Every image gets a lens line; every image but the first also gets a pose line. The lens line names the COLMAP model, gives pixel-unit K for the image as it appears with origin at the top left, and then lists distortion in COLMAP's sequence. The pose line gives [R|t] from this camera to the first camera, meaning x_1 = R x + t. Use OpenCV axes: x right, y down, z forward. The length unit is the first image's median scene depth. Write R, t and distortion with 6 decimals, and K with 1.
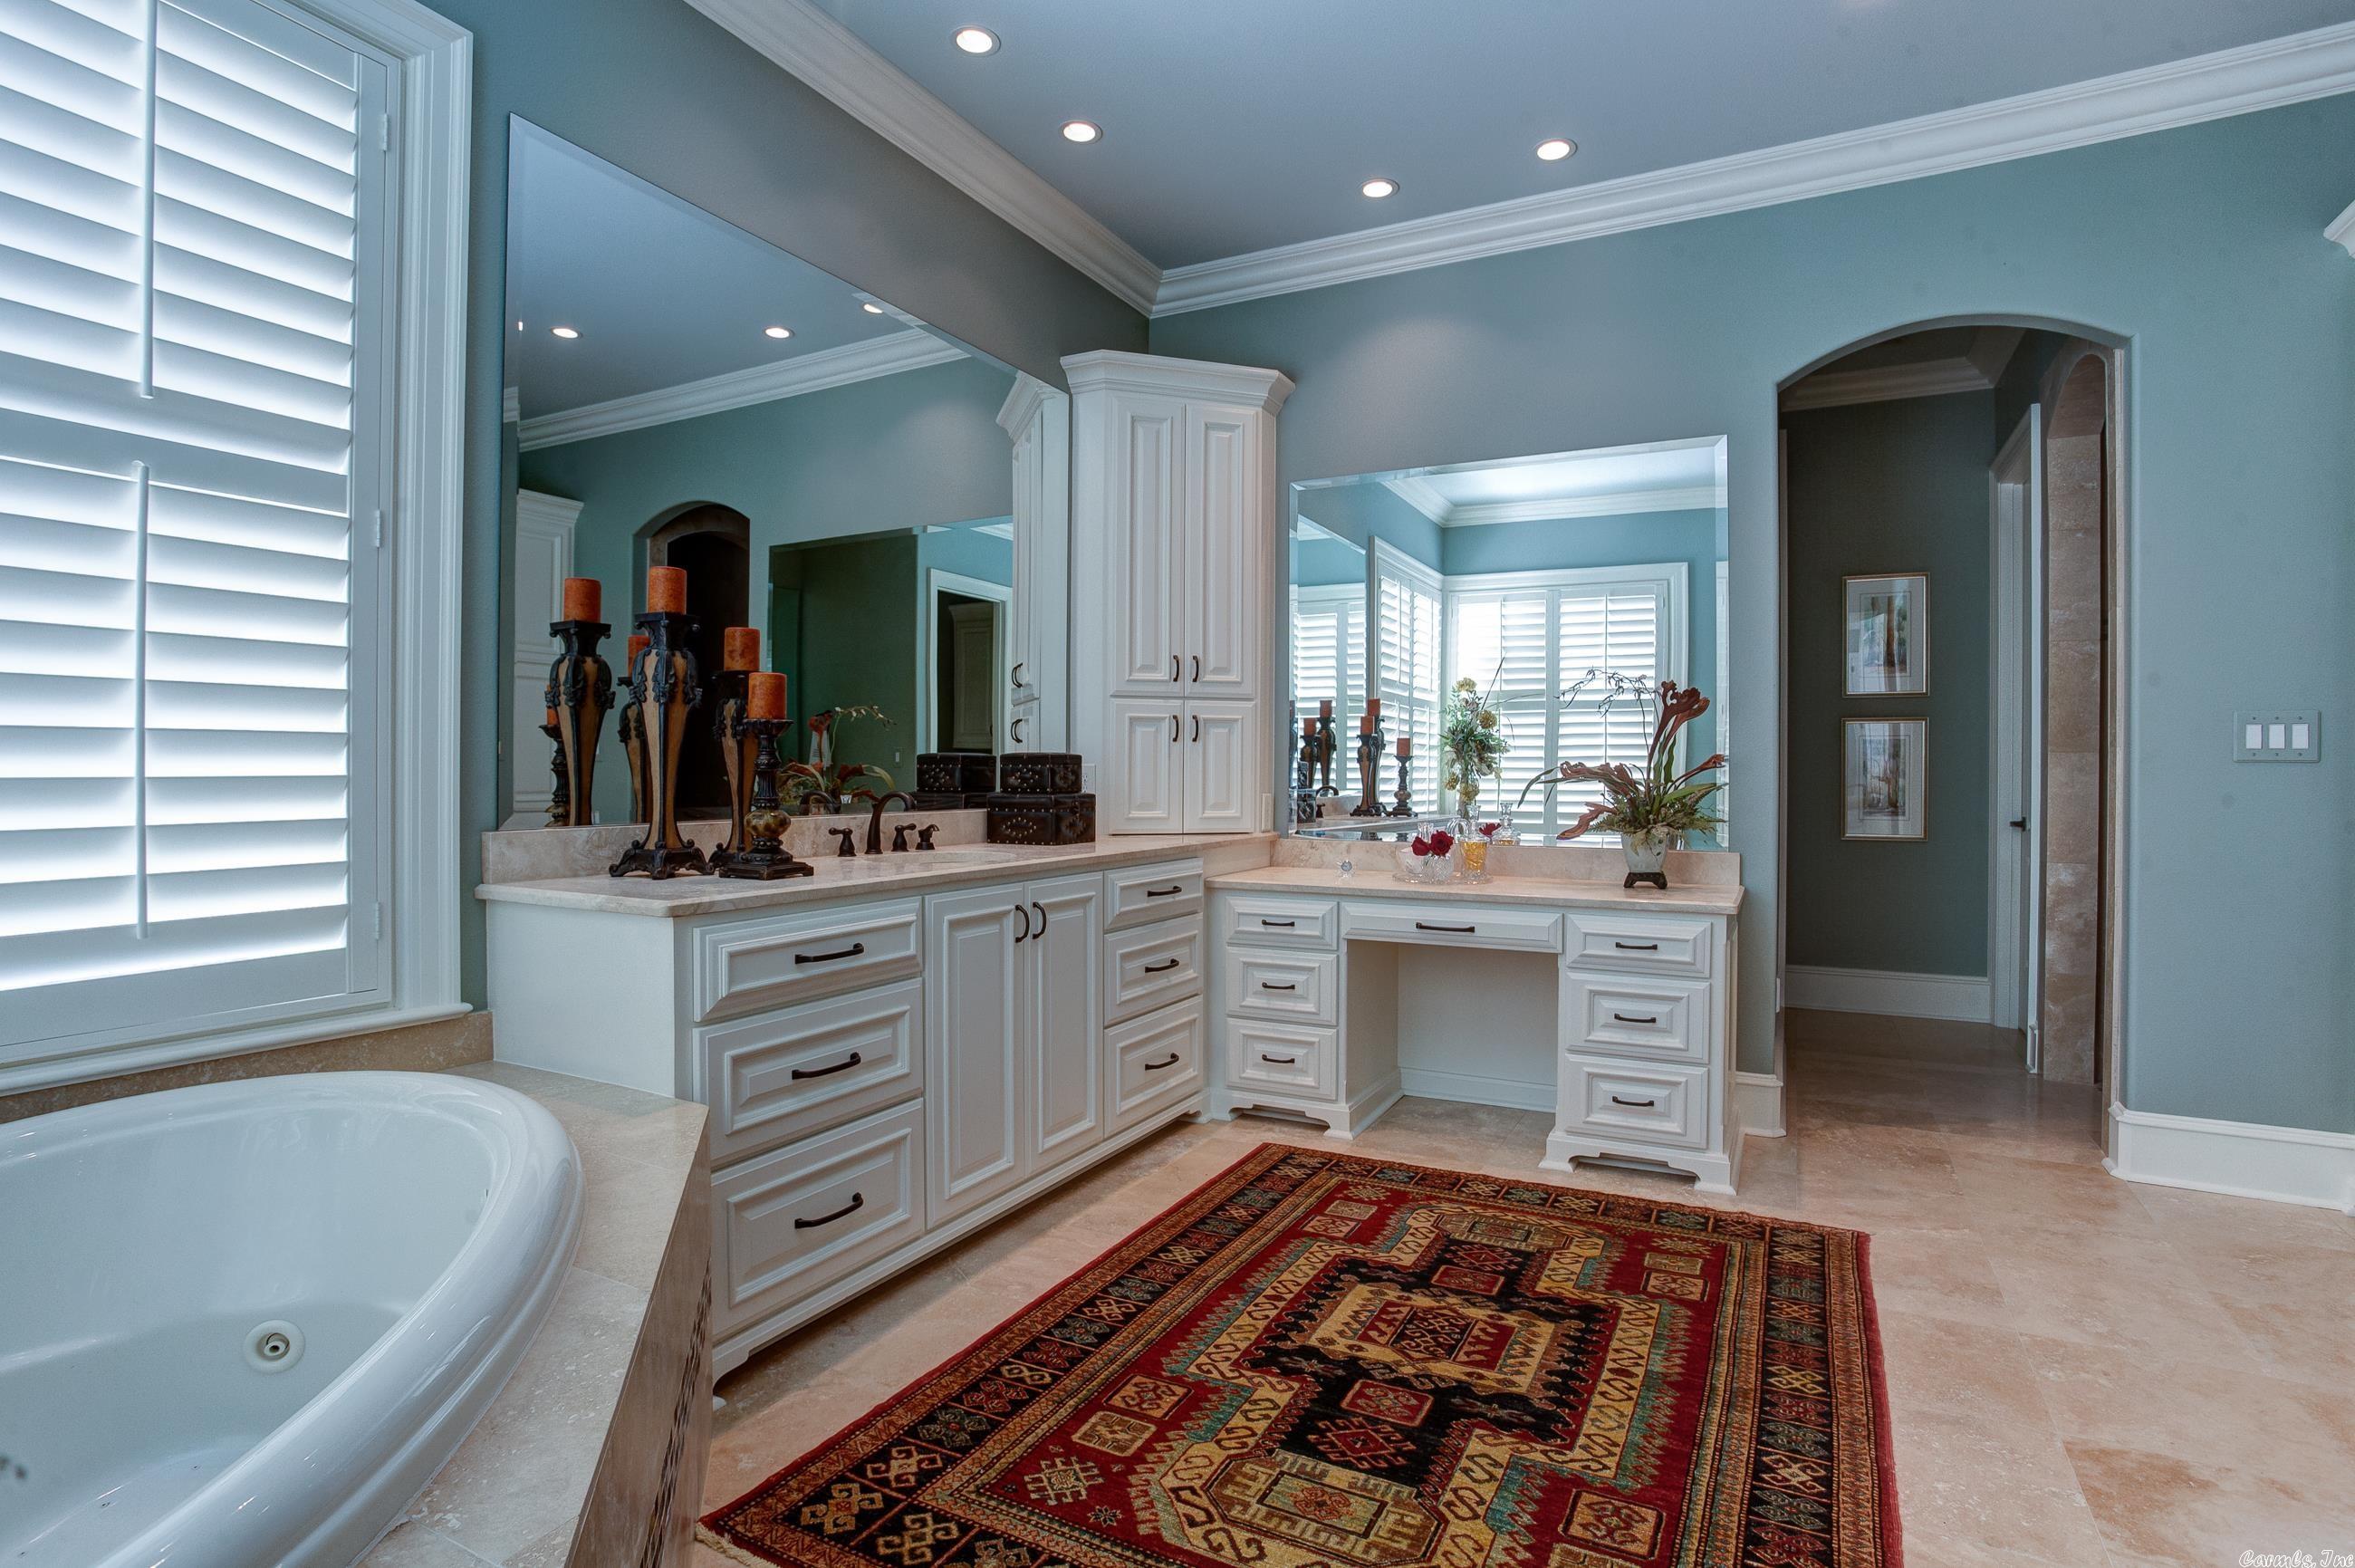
lens RADIAL K [[1140.4, 0, 1177.5], [0, 1140.4, 784.0], [0, 0, 1]] dist [-0.073555, 0.029801]
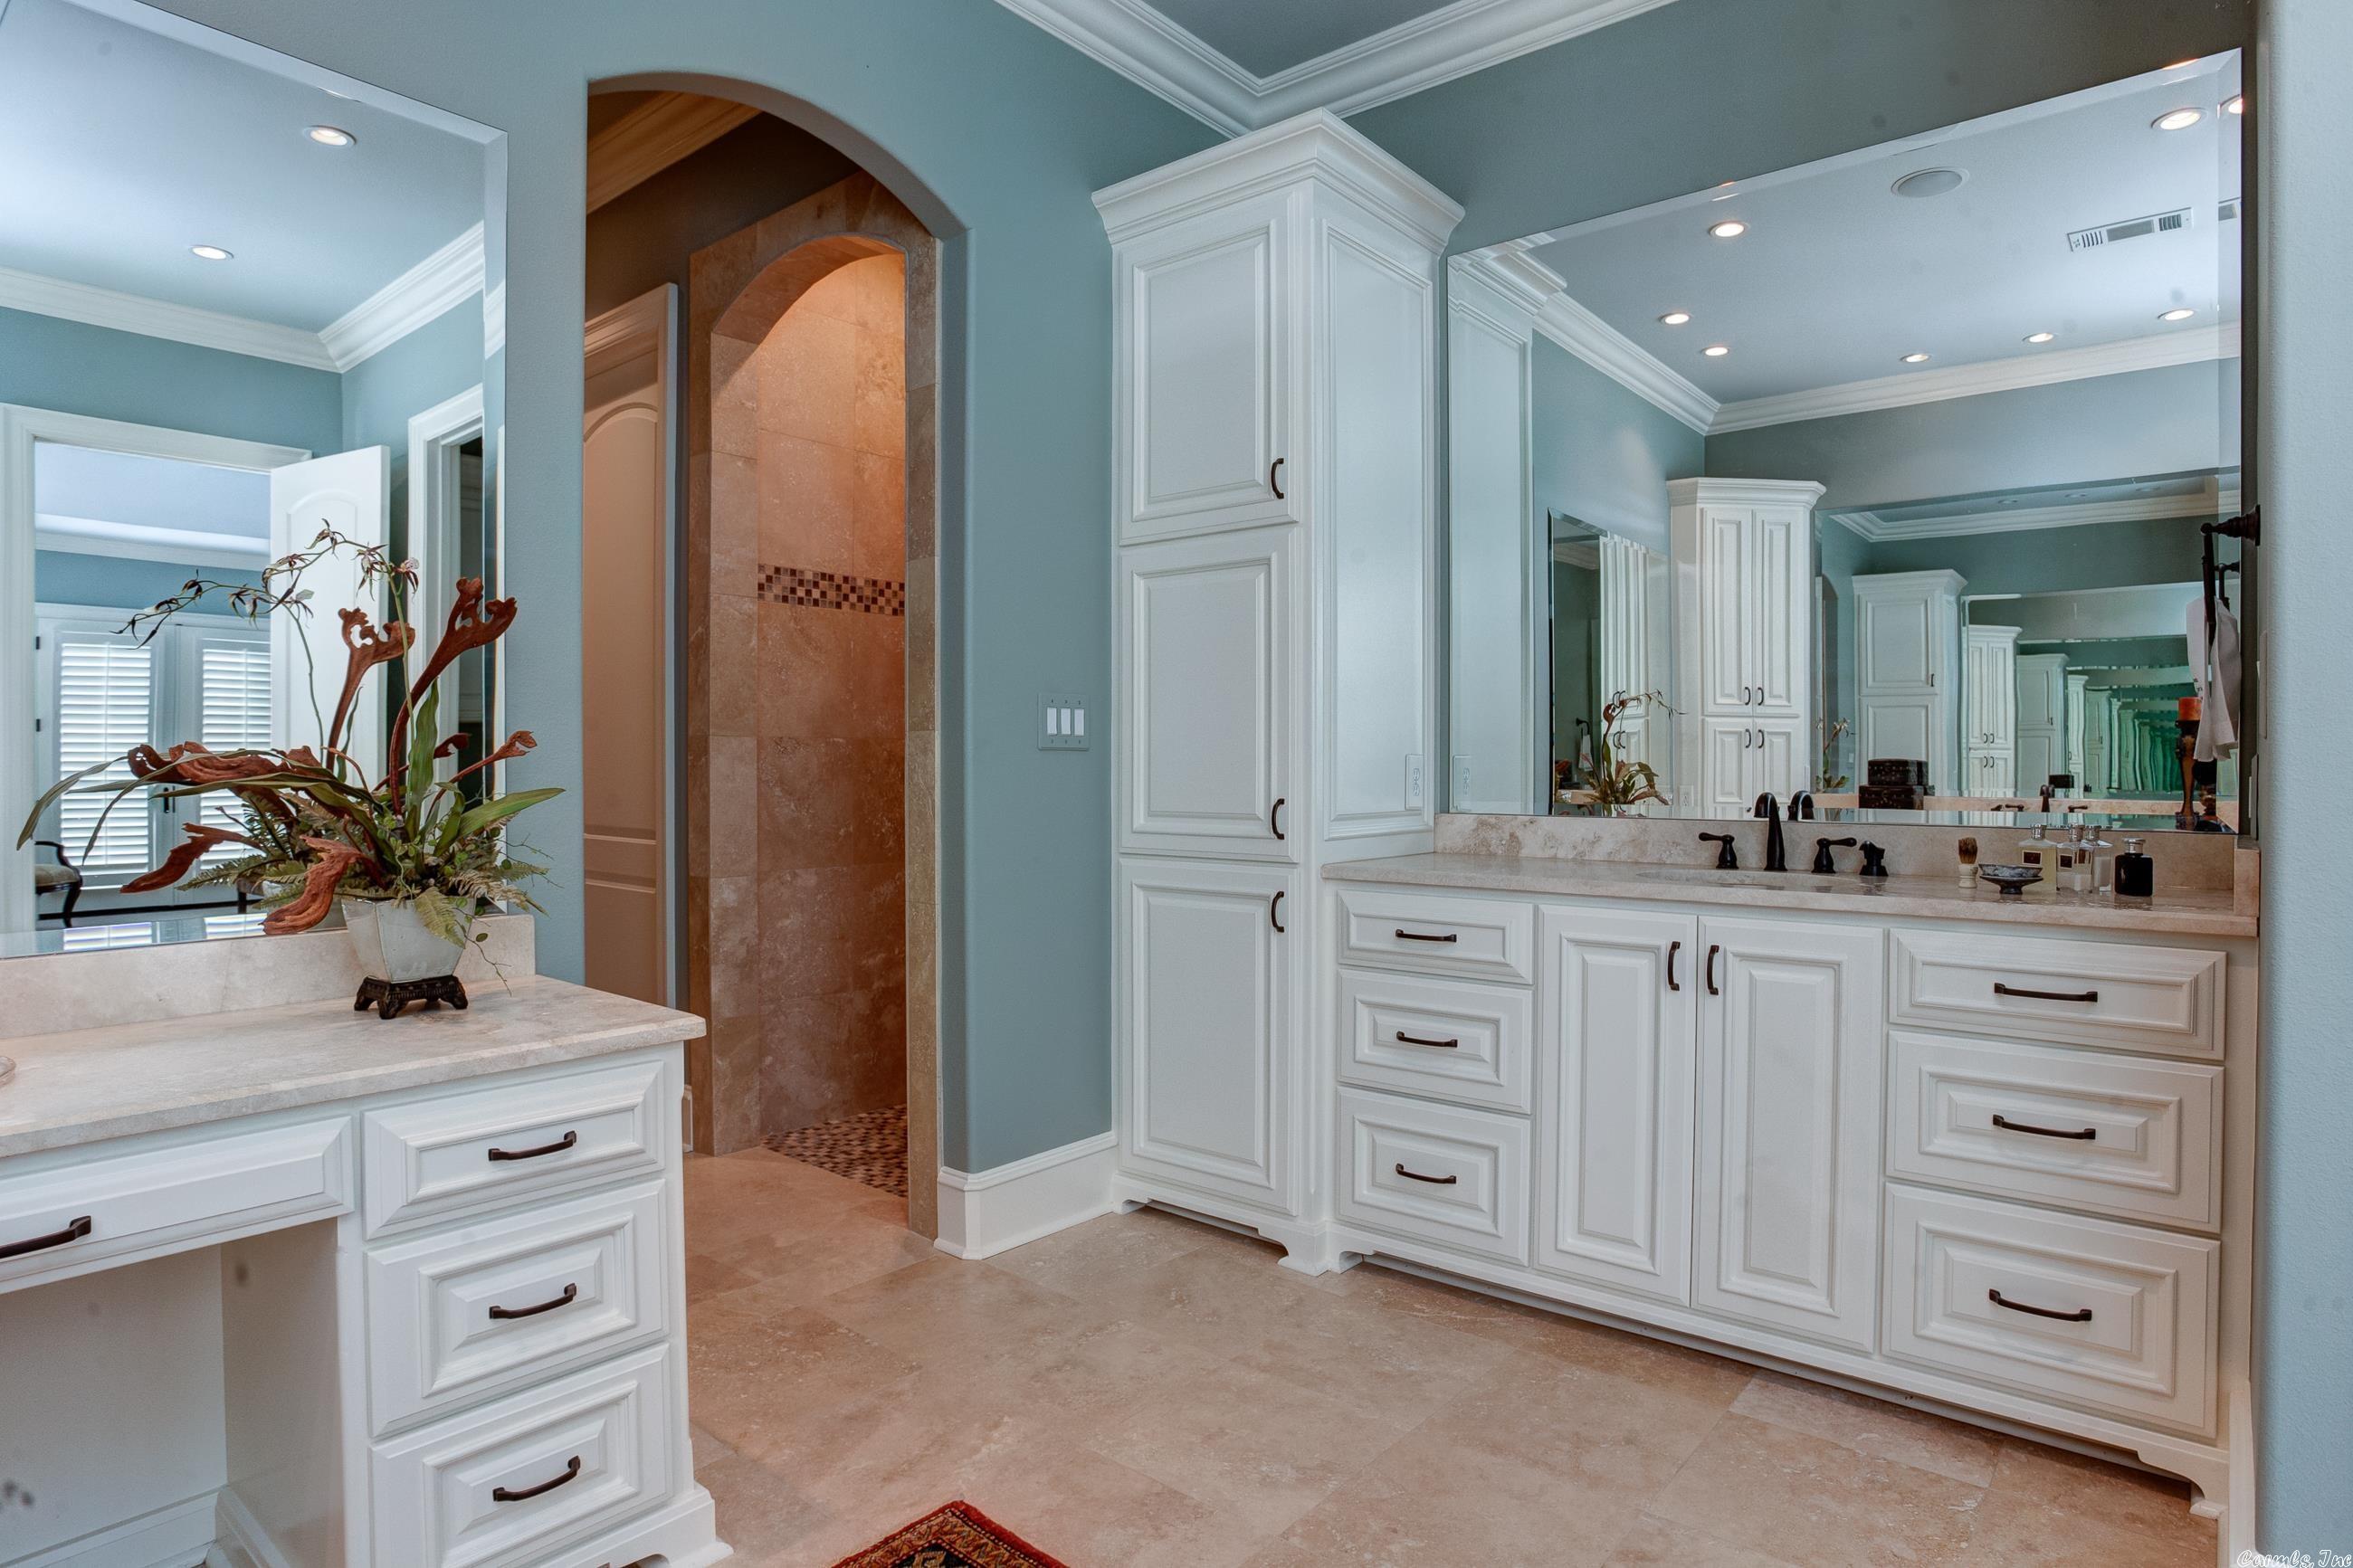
lens RADIAL K [[1310.8, 0, 1176.5], [0, 1310.8, 784.0], [0, 0, 1]] dist [-0.055853, 0.000194]
pose [[0.206186, -0.021071, 0.978286, -0.049228], [0.014428, 0.999725, 0.018492, -0.009897], [-0.978407, 0.010302, 0.206433, 0.657550]]
